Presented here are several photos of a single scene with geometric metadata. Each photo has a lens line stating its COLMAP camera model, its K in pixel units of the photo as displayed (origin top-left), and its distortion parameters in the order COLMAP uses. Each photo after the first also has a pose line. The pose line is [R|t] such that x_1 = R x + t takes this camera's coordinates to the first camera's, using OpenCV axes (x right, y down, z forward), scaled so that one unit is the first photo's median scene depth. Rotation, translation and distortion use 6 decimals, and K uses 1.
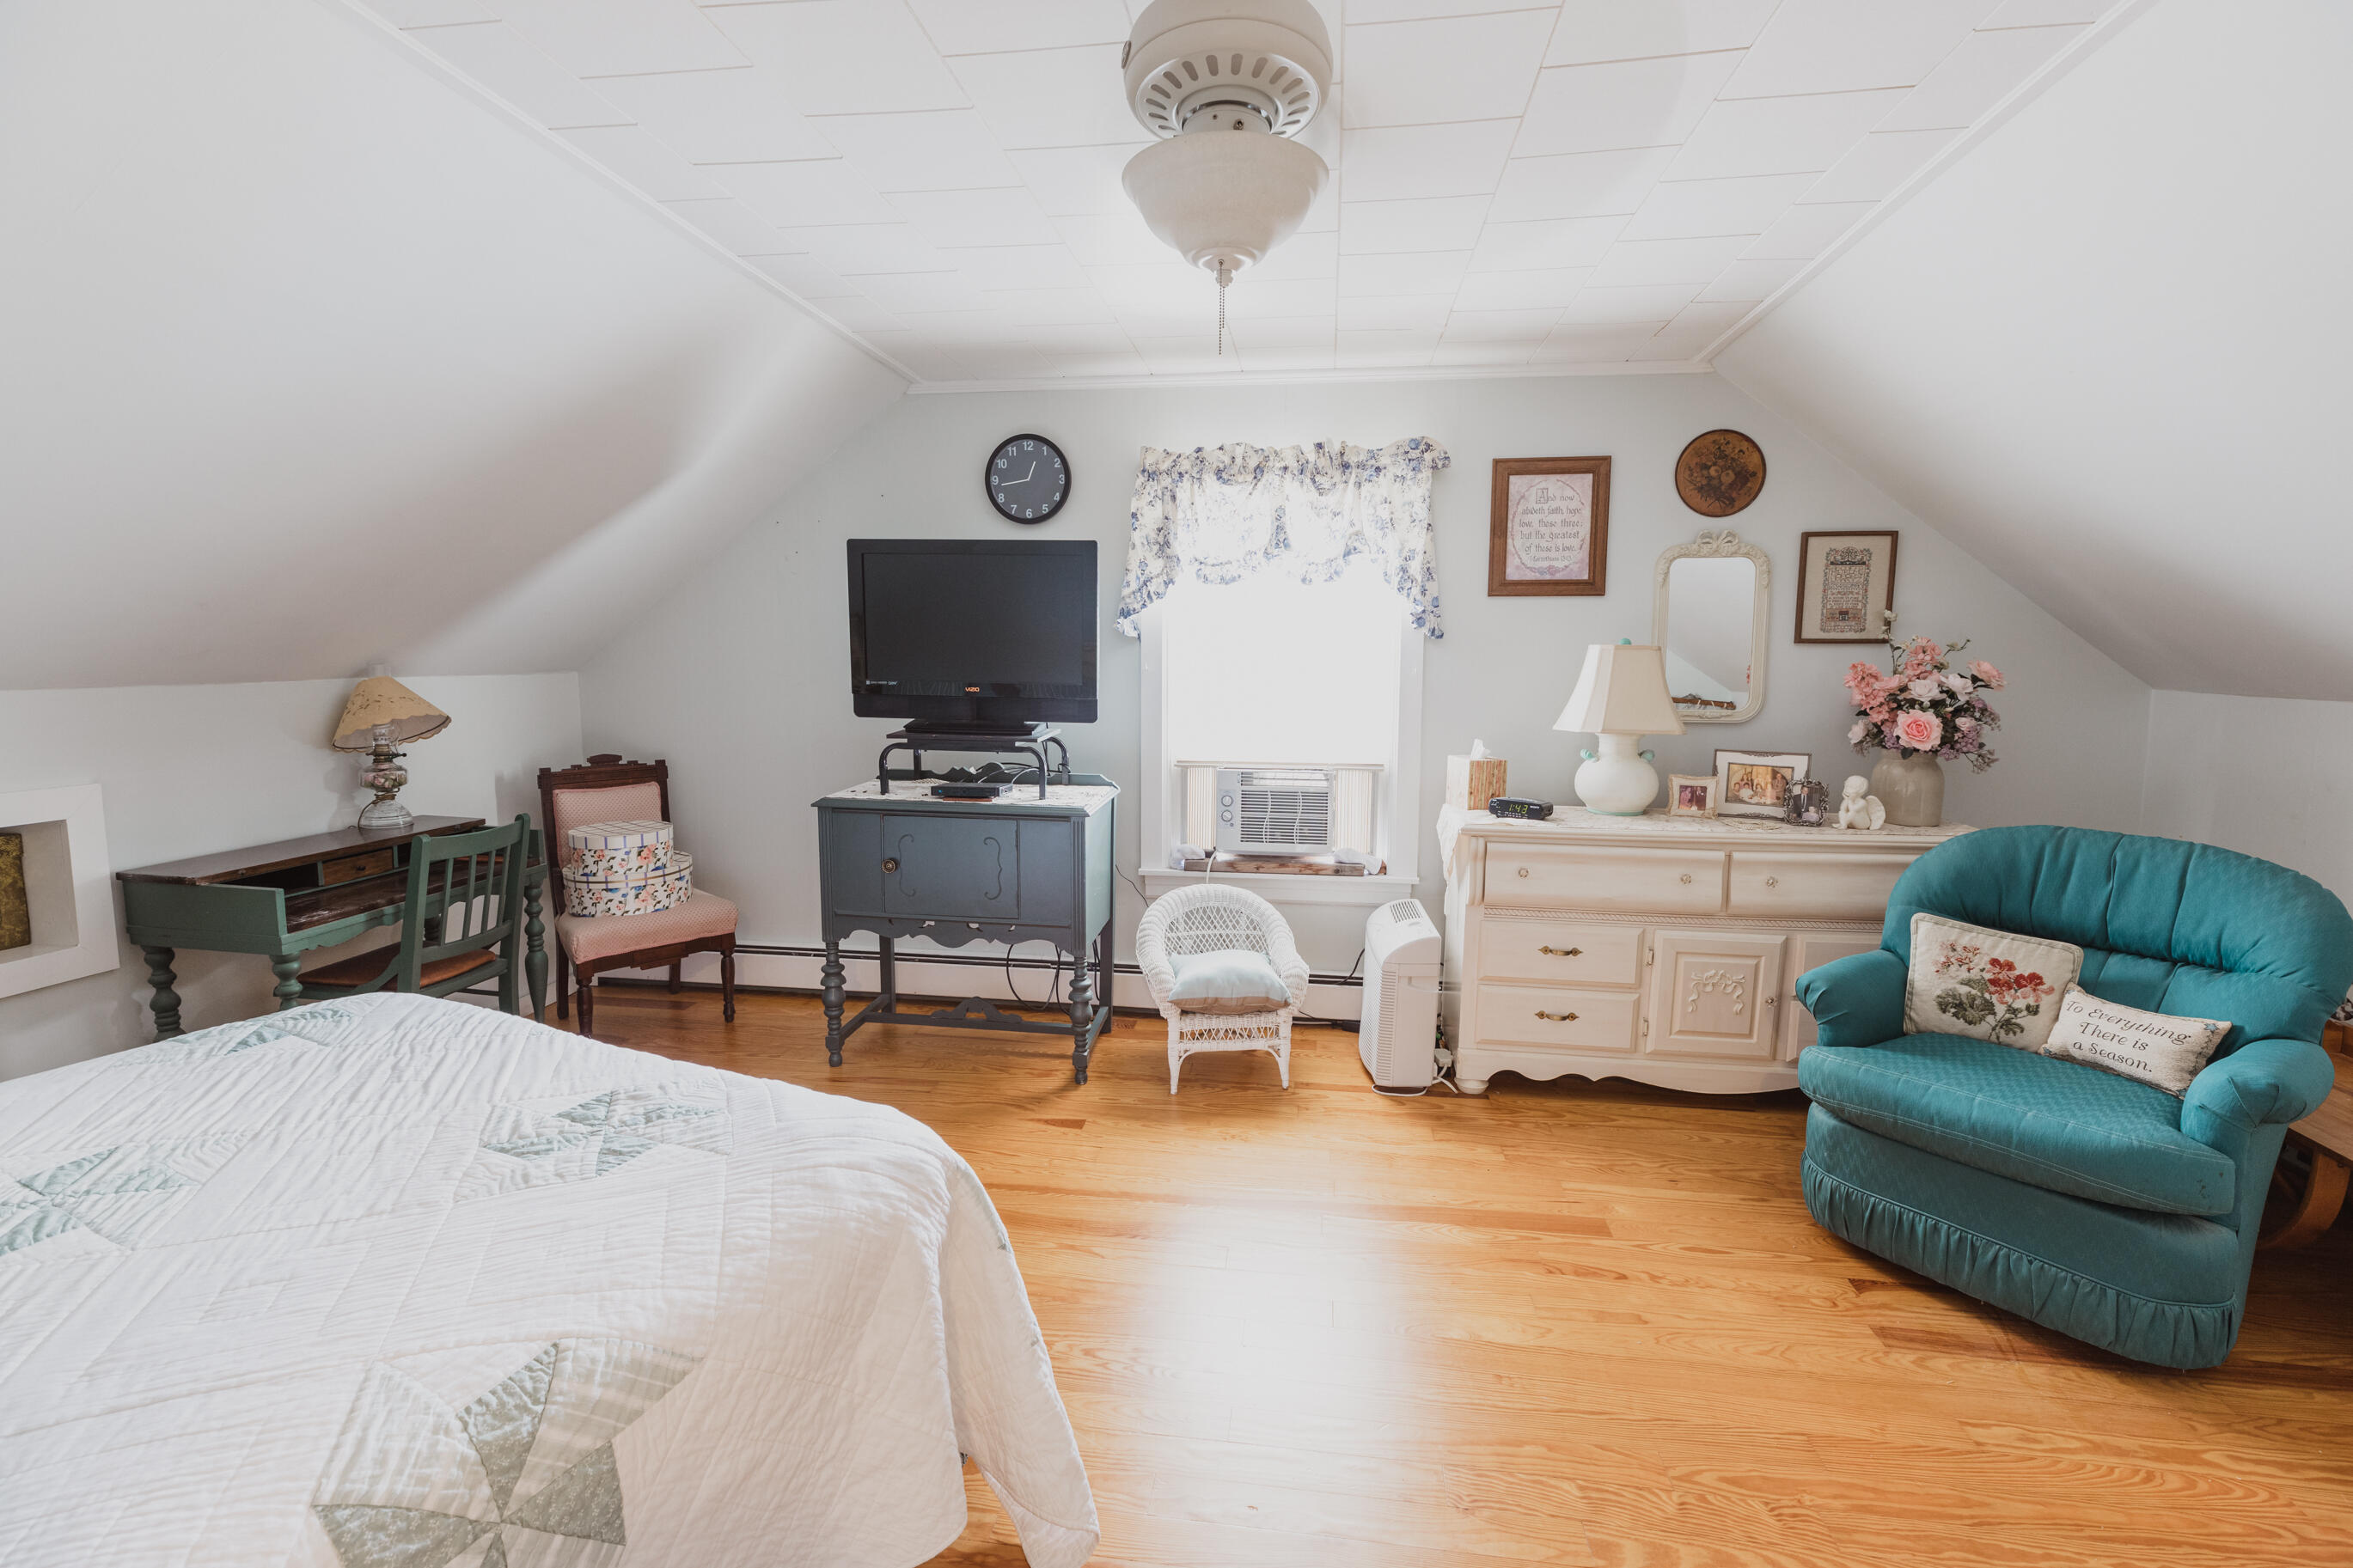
lens RADIAL K [[1056.1, 0, 1181.4], [0, 1056.1, 781.0], [0, 0, 1]] dist [-0.000873, -0.000073]
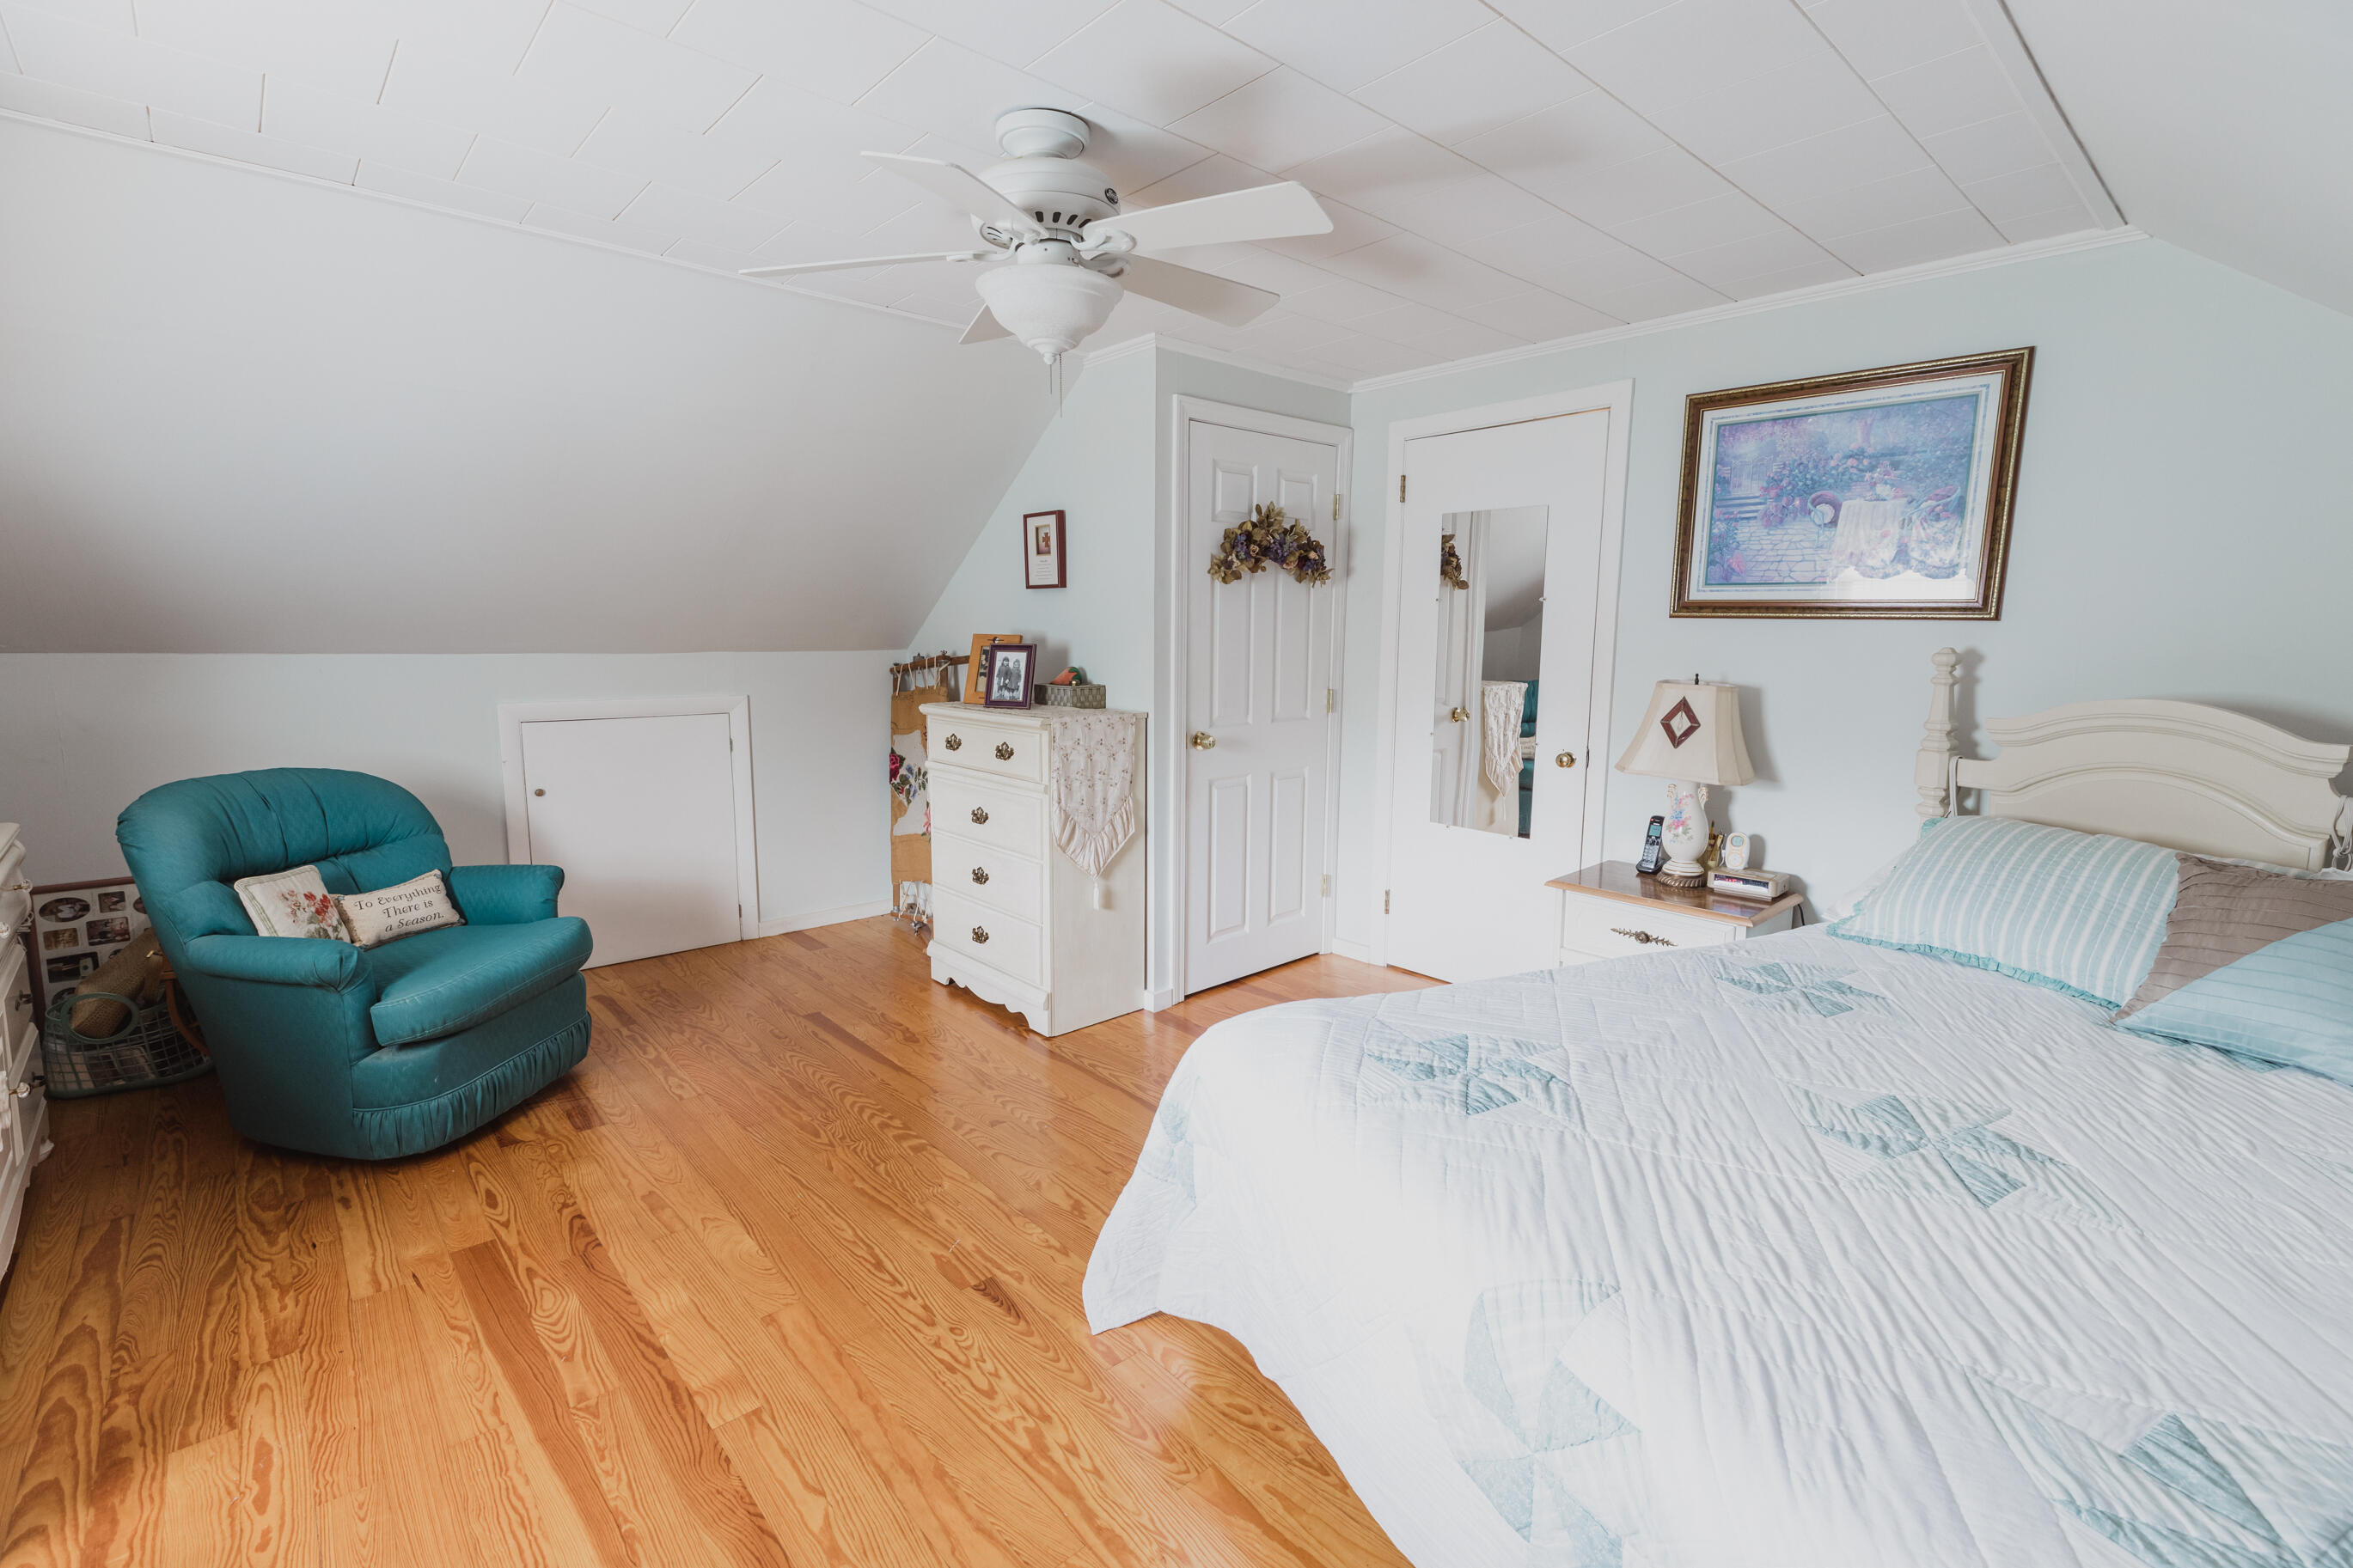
lens RADIAL K [[1056.1, 0, 1179.0], [0, 1056.1, 785.8], [0, 0, 1]] dist [-0.000873, -0.000073]
pose [[-0.773881, -0.107891, 0.624073, -0.660960], [0.062277, 0.967644, 0.244514, -0.166460], [-0.630261, 0.228090, -0.742122, 1.323351]]
